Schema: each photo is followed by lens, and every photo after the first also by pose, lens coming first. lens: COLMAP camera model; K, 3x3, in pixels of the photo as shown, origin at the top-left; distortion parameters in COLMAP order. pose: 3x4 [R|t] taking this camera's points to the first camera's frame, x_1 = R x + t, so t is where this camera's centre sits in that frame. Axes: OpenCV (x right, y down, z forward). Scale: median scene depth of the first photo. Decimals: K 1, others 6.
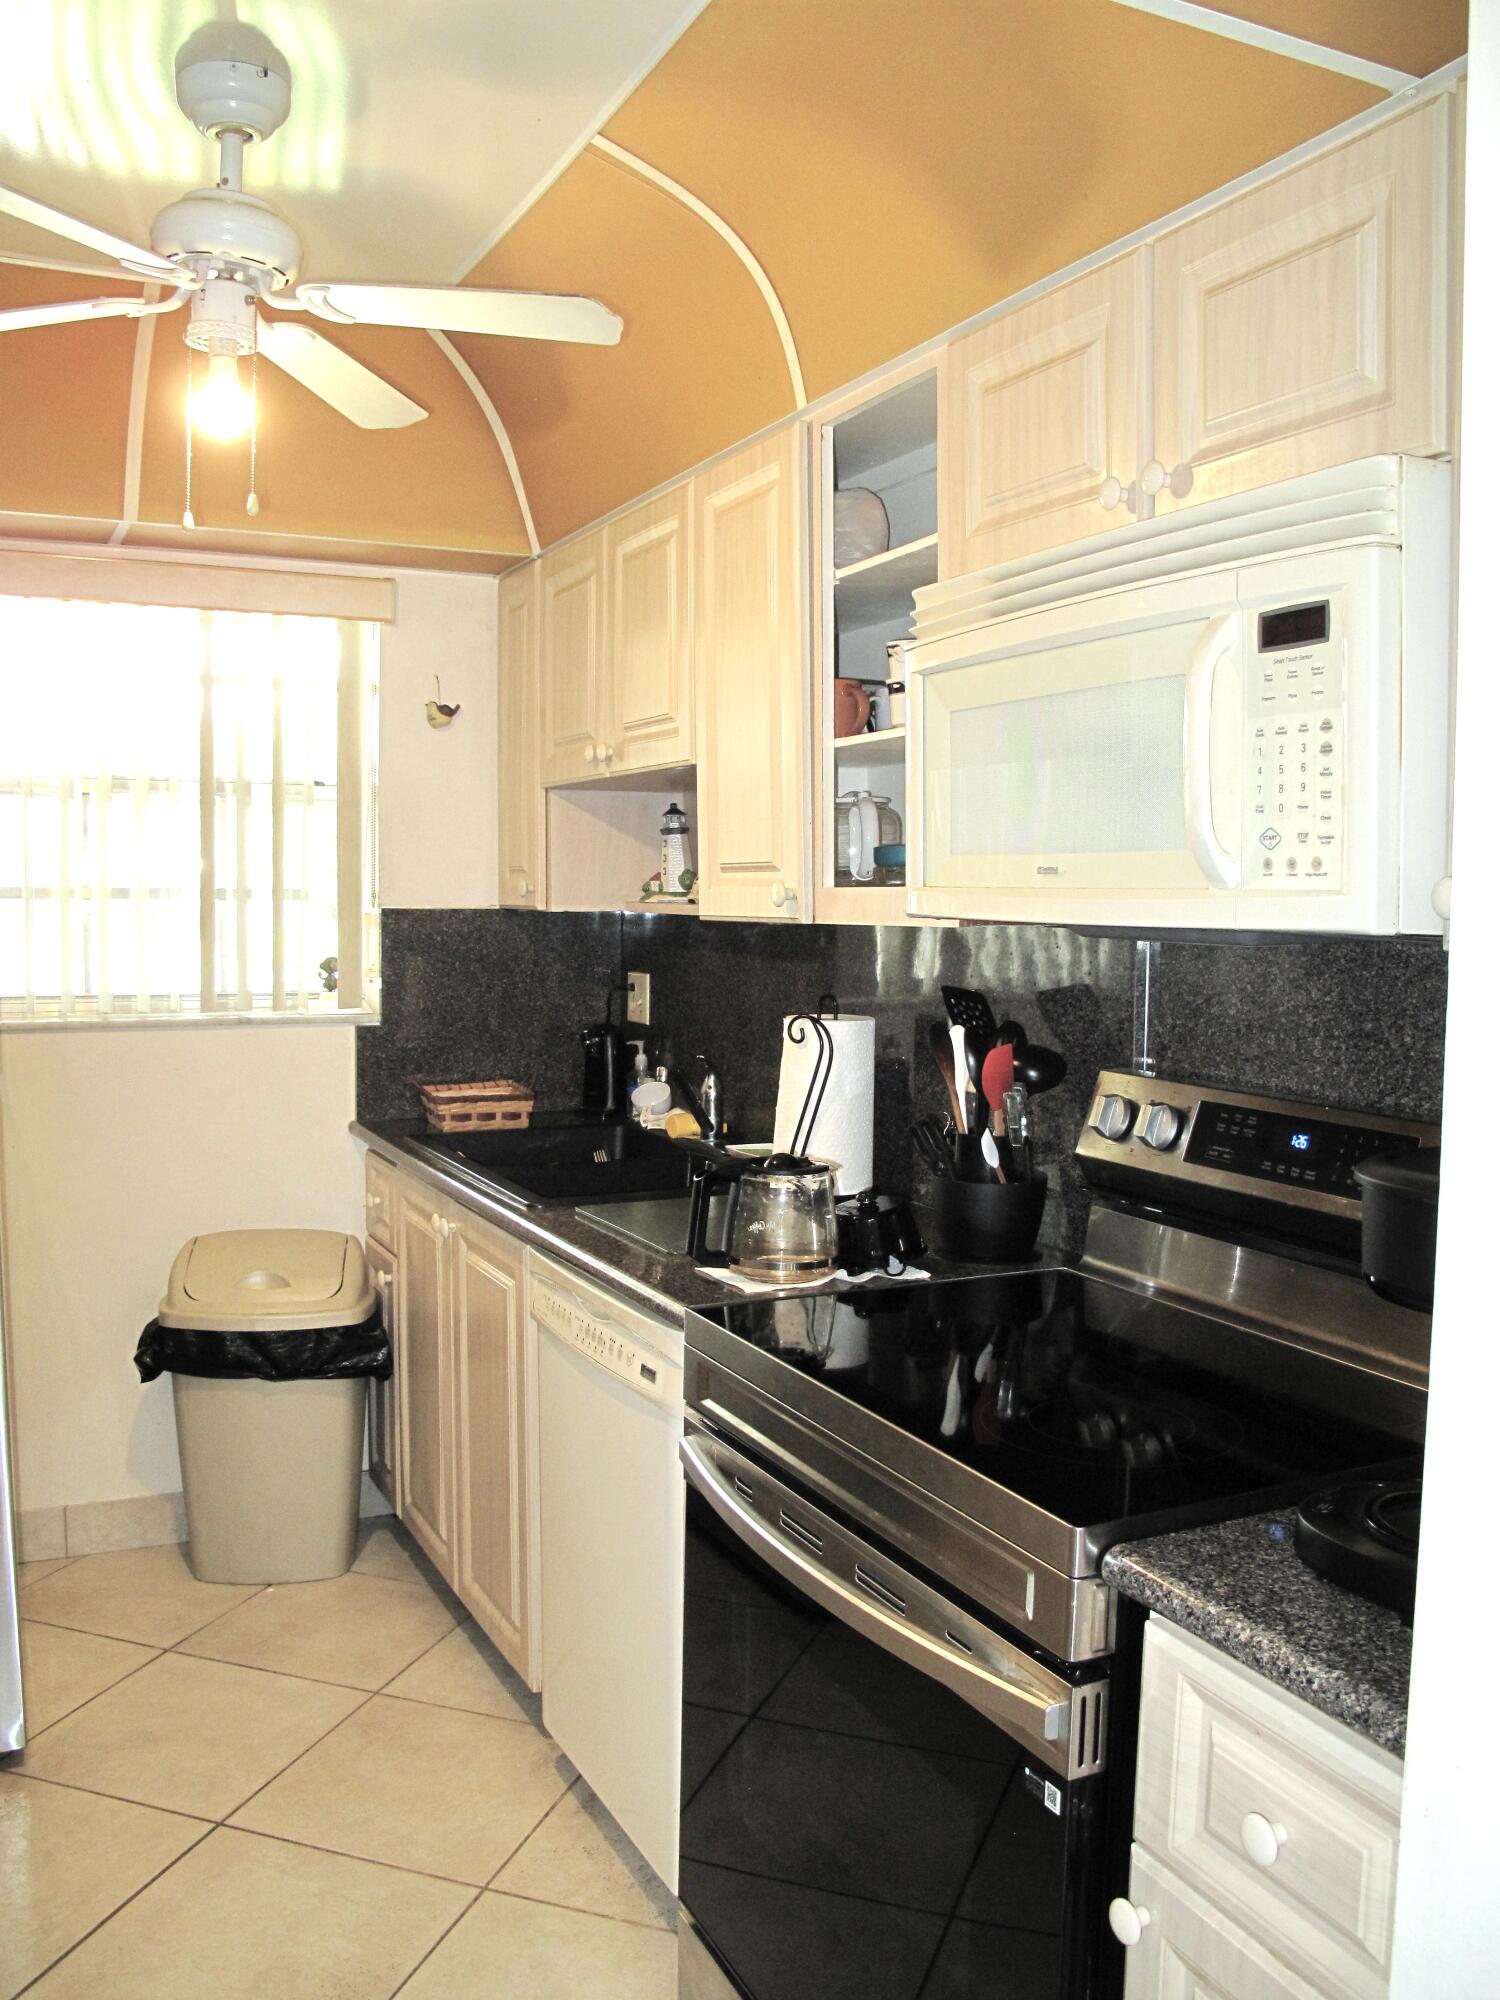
lens RADIAL K [[1661.5, 0, 755.6], [0, 1661.5, 1003.3], [0, 0, 1]] dist [-0.147580, 0.108993]
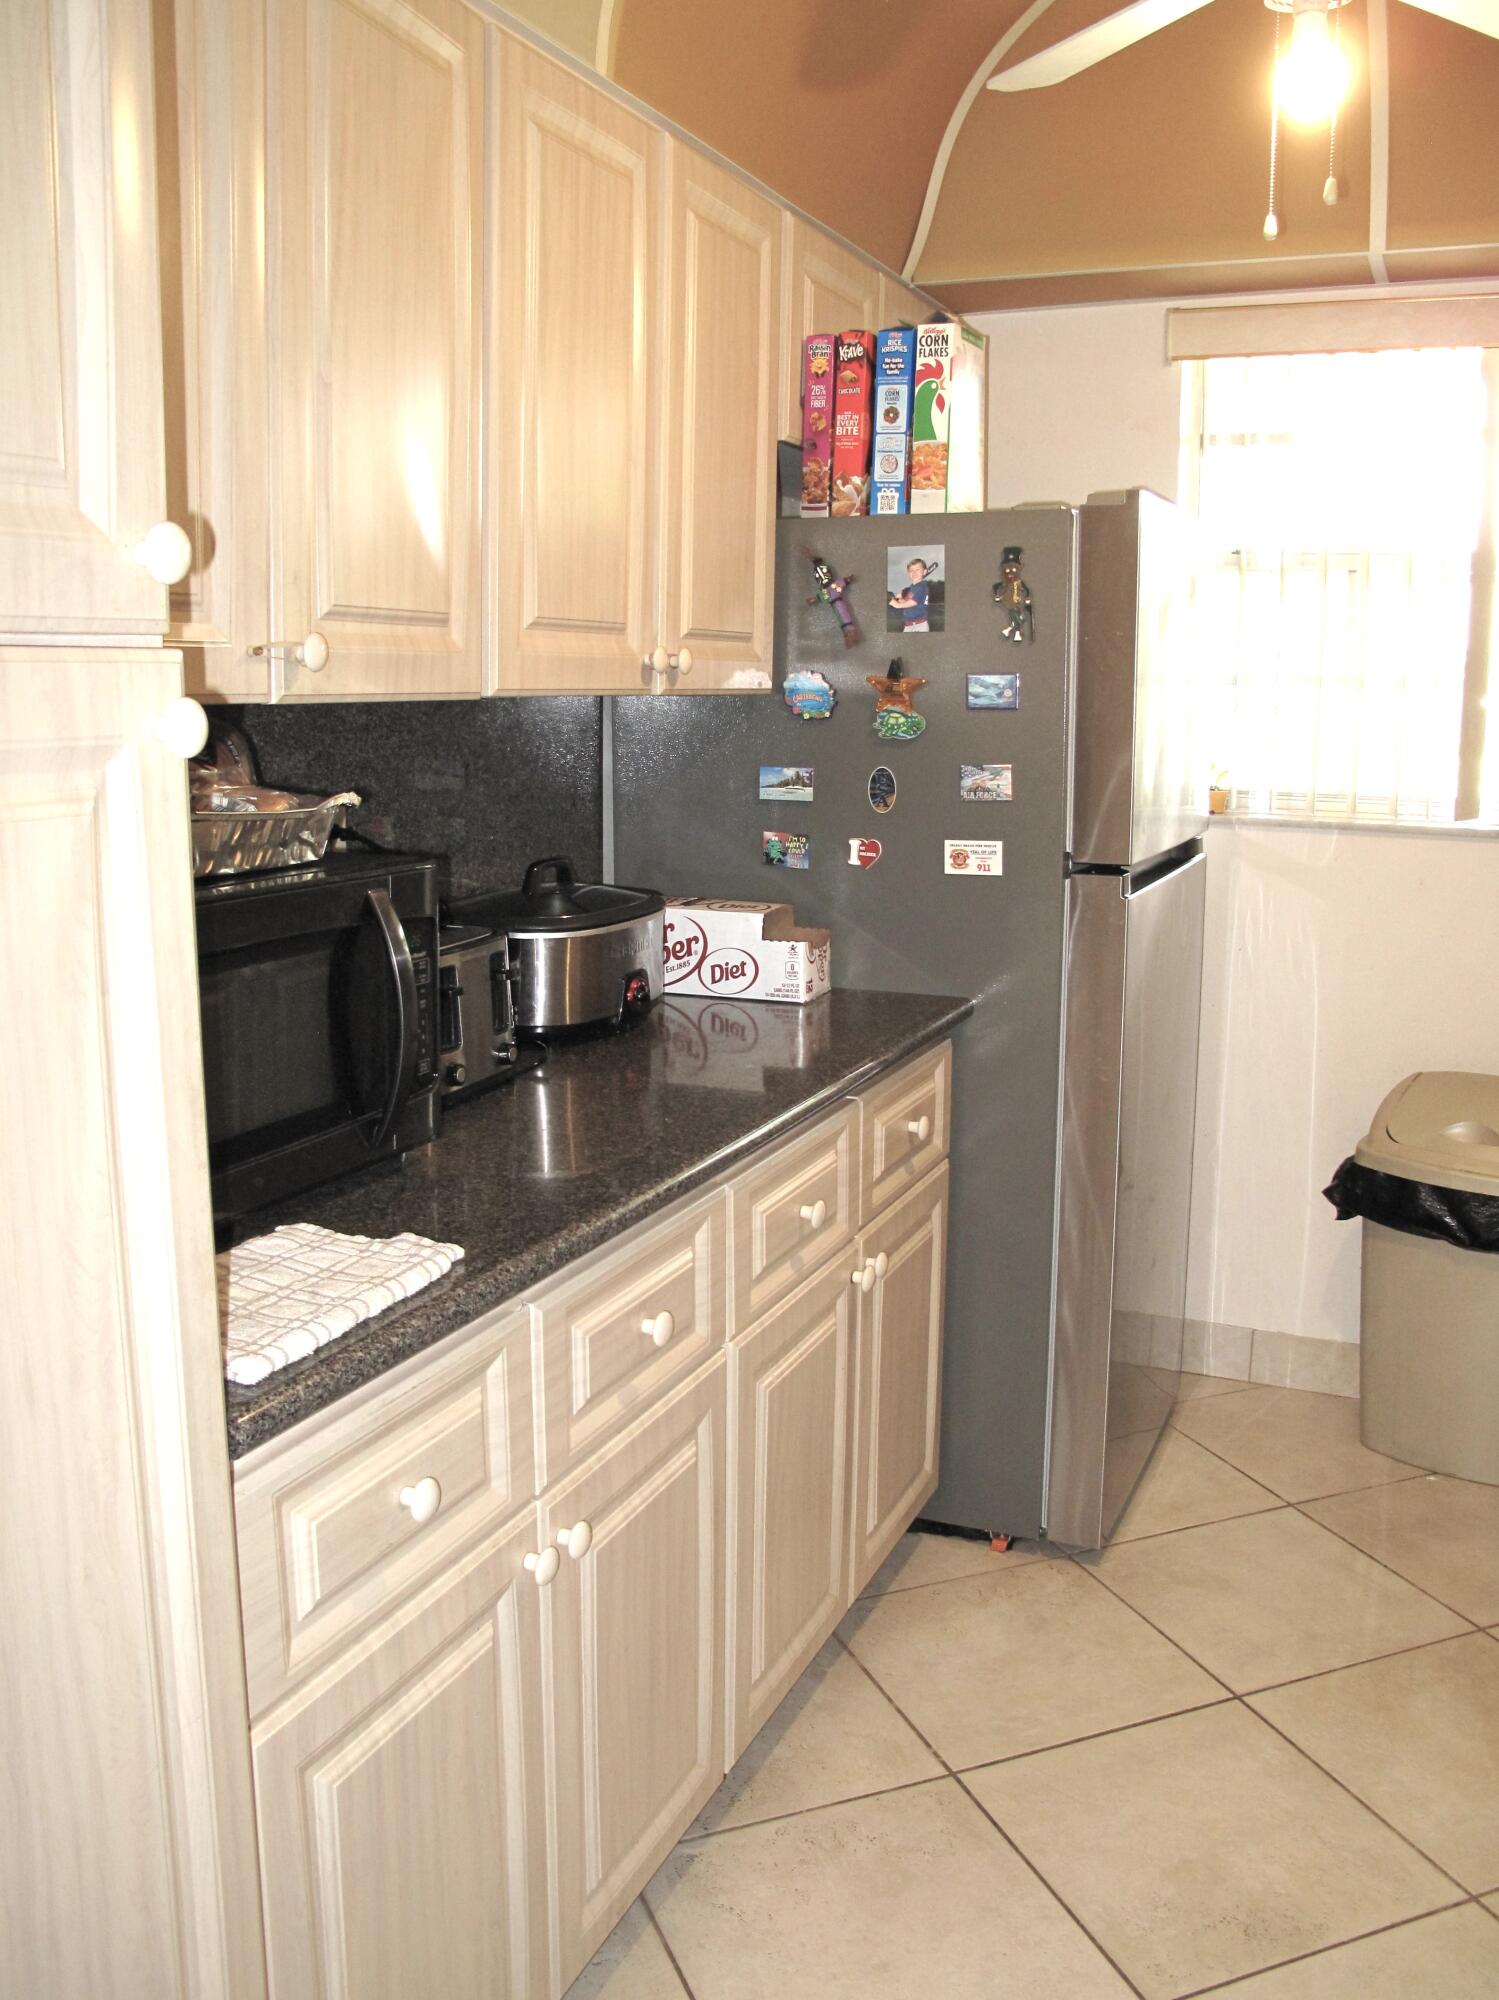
lens RADIAL K [[1737.8, 0, 749.5], [0, 1737.8, 1000.0], [0, 0, 1]] dist [-0.153006, 0.120578]
pose [[0.645995, 0.133011, -0.751664, 0.117899], [-0.052639, 0.990120, 0.129968, 0.002589], [0.761524, -0.044392, 0.646614, 0.127606]]
